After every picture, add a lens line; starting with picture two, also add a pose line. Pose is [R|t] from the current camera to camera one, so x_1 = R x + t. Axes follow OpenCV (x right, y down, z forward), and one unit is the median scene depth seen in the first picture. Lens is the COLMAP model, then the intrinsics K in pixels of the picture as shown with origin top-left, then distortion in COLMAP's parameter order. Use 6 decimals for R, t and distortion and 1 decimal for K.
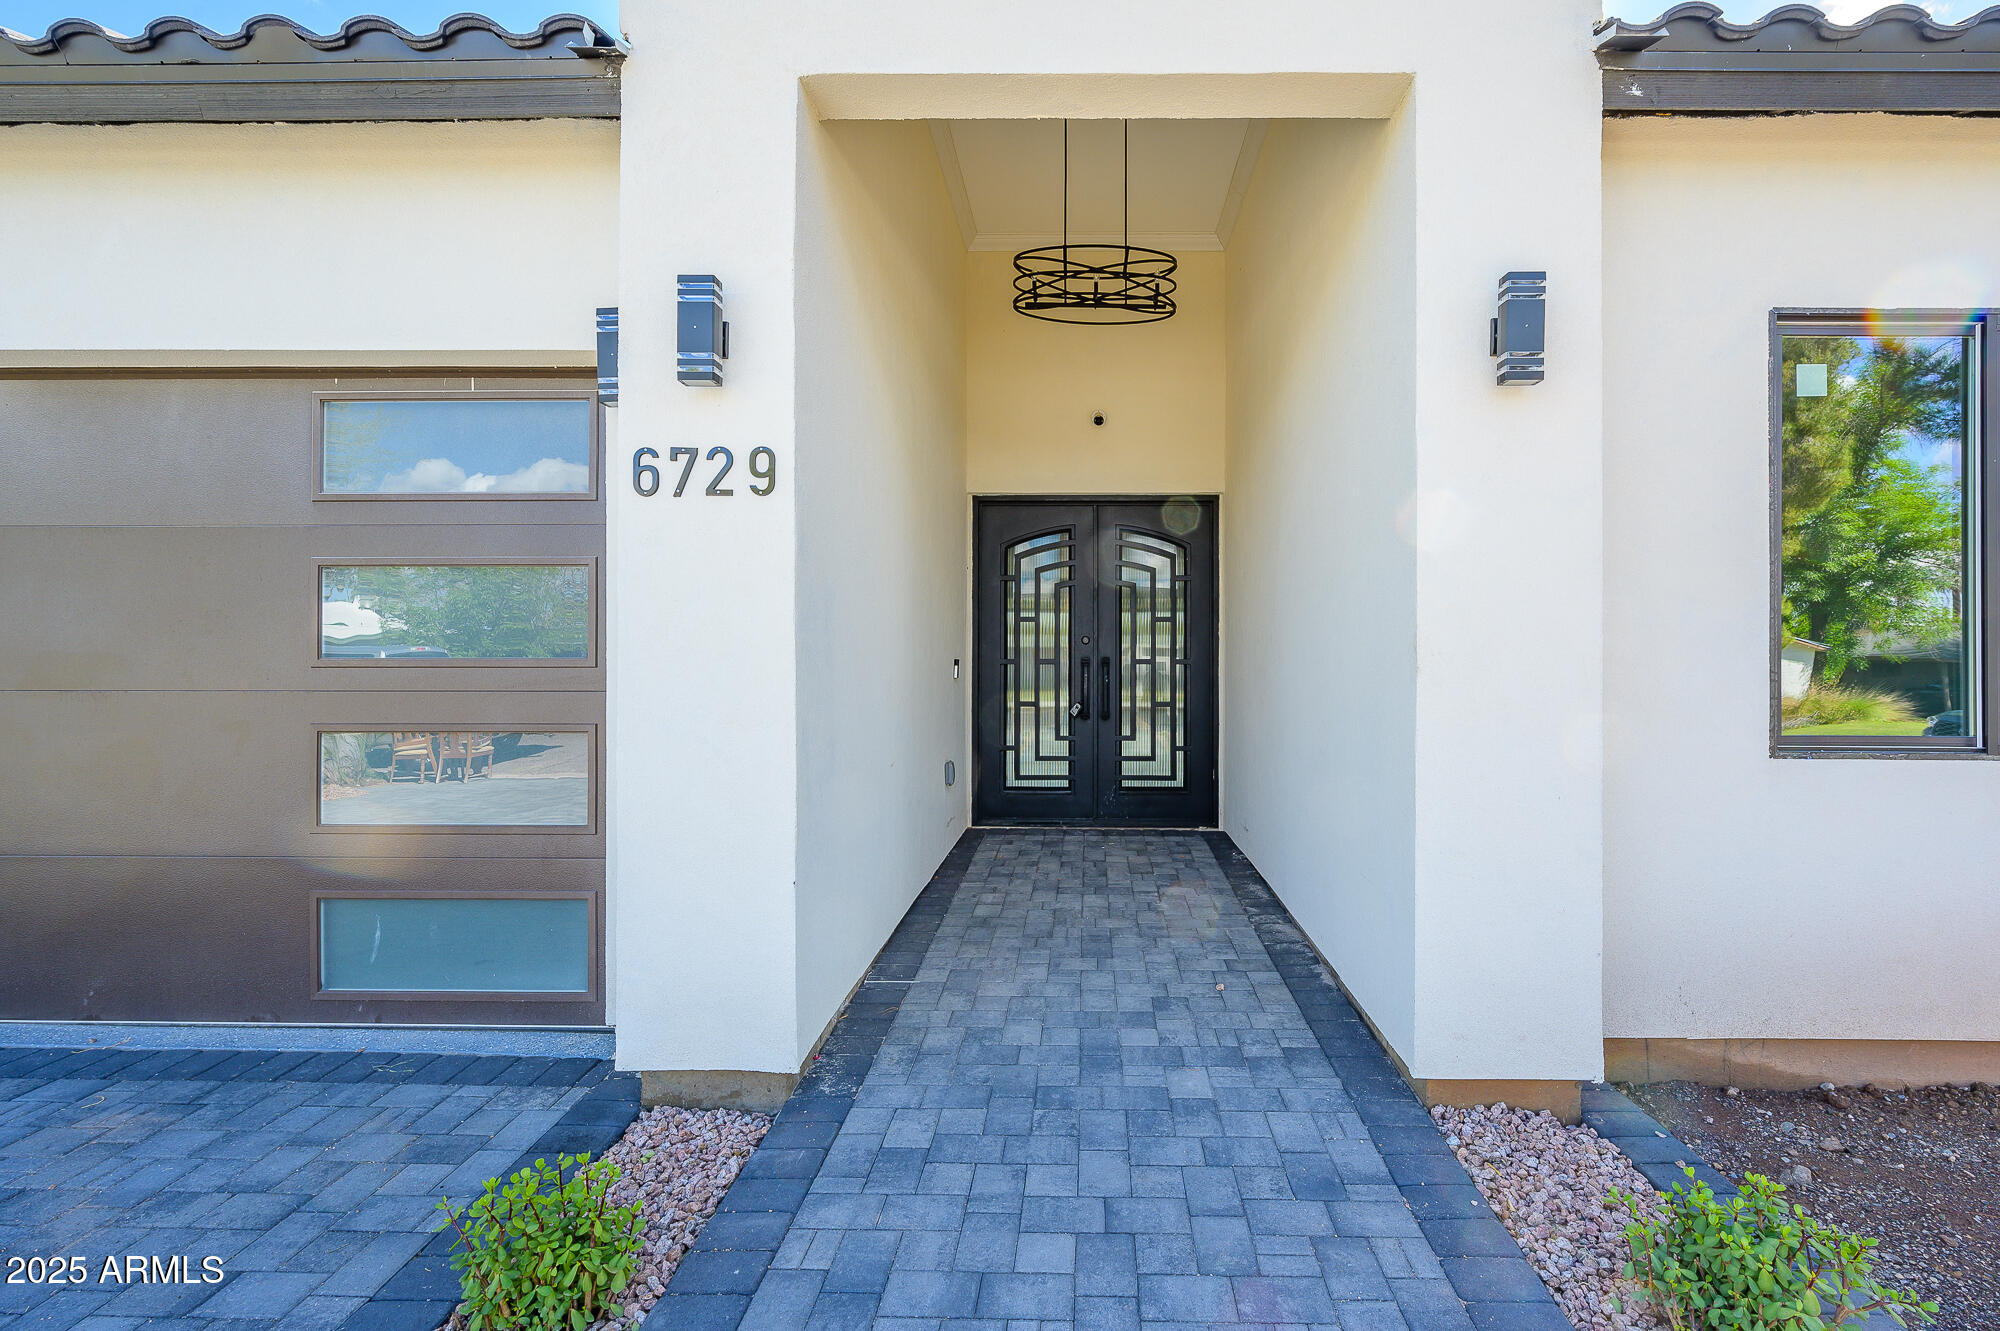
lens RADIAL K [[886.7, 0, 1001.9], [0, 886.7, 668.8], [0, 0, 1]] dist [-0.002054, 0.000076]
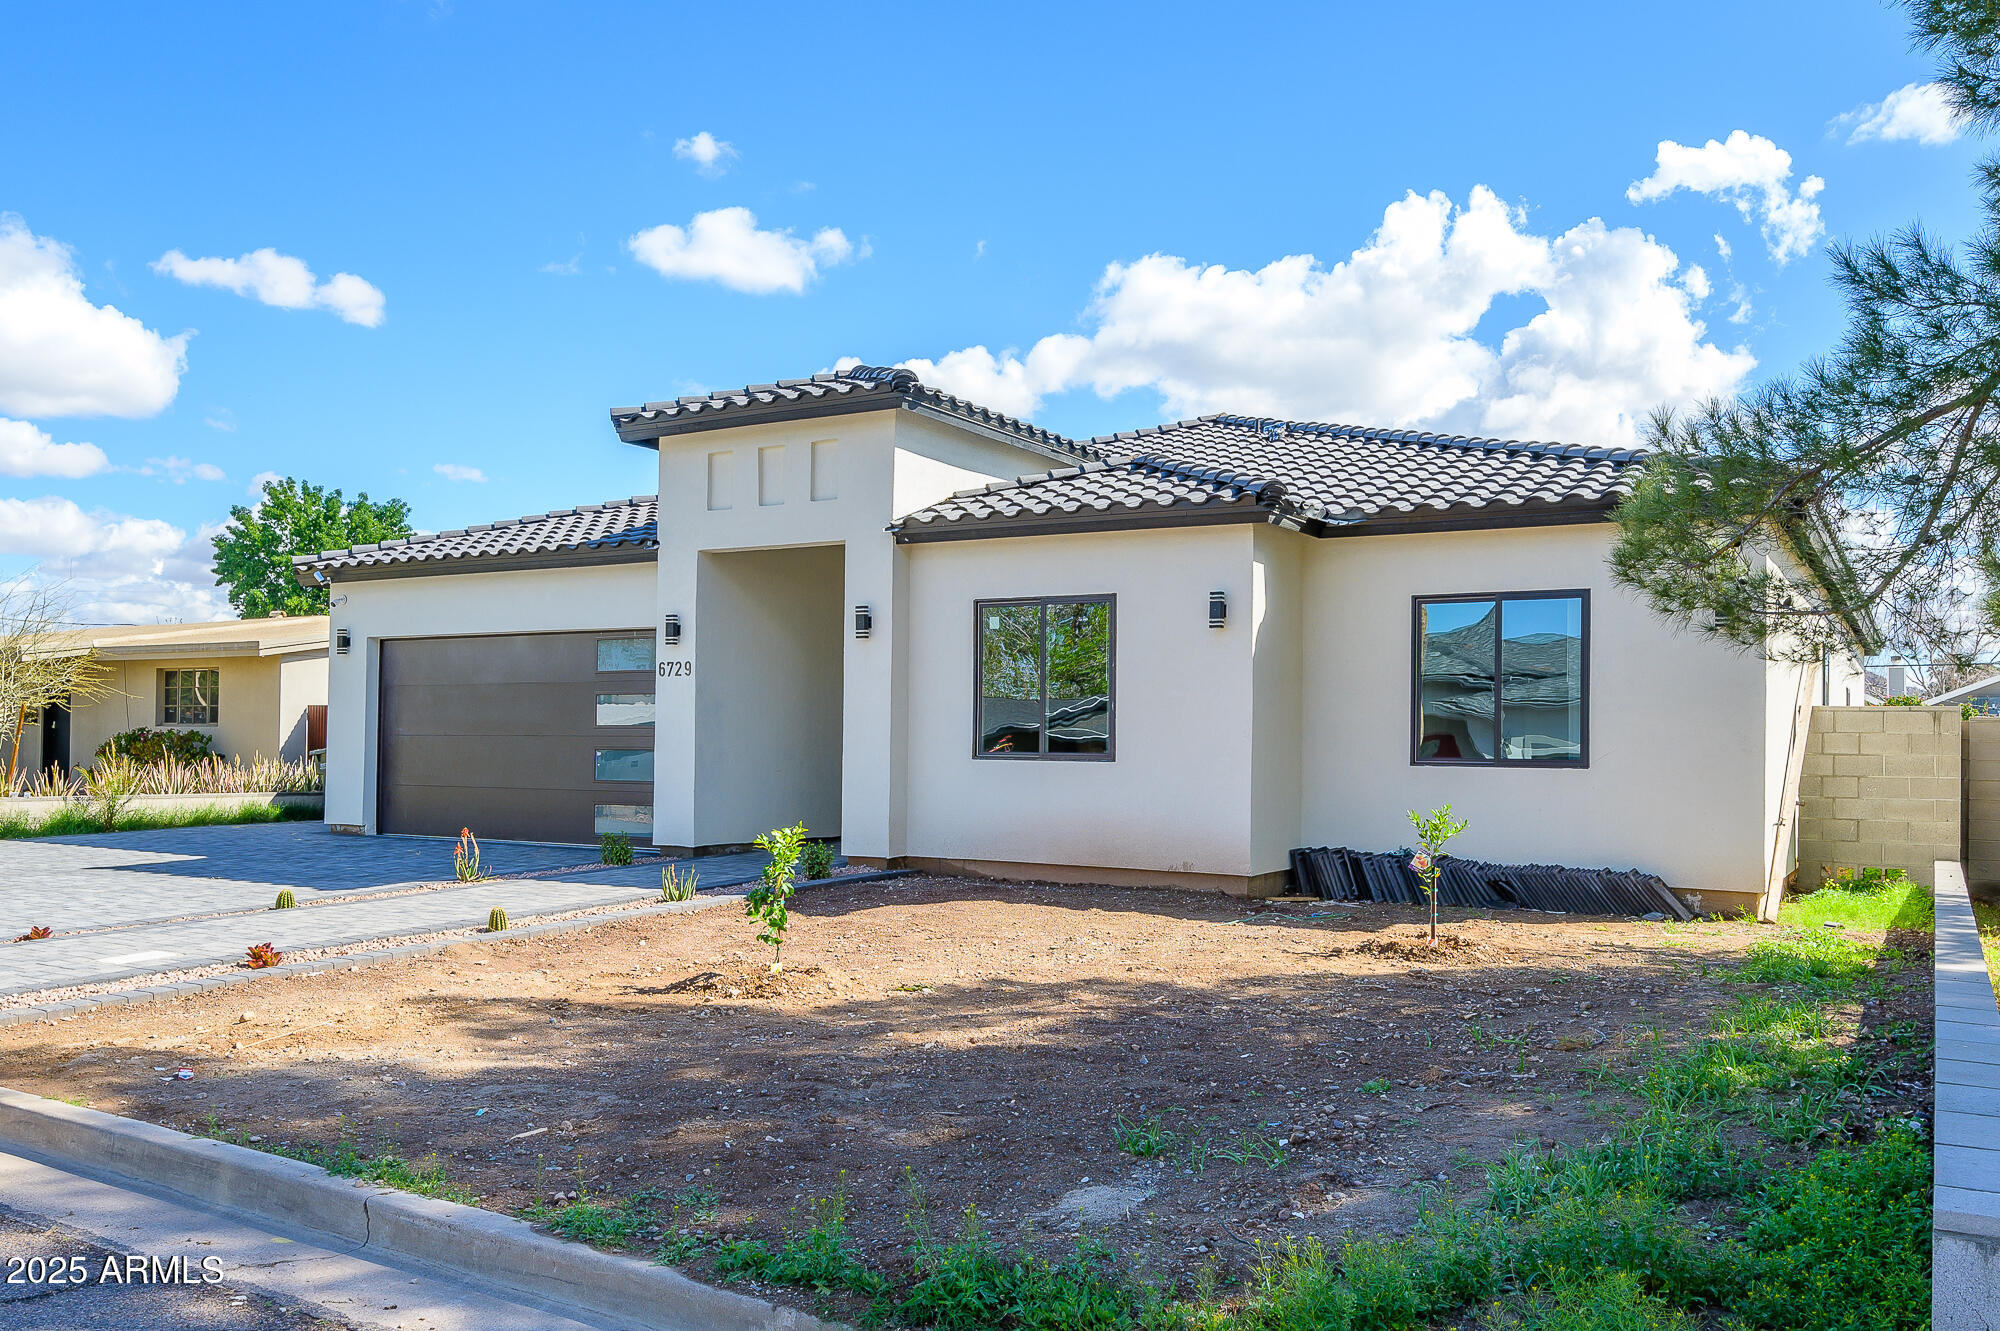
lens RADIAL K [[1218.9, 0, 1001.1], [0, 1218.9, 674.3], [0, 0, 1]] dist [0.008762, 0.000999]
pose [[0.890777, -0.017830, -0.454091, 2.853368], [0.004118, 0.999506, -0.031170, -0.052878], [0.454422, 0.025895, 0.890410, -2.542410]]
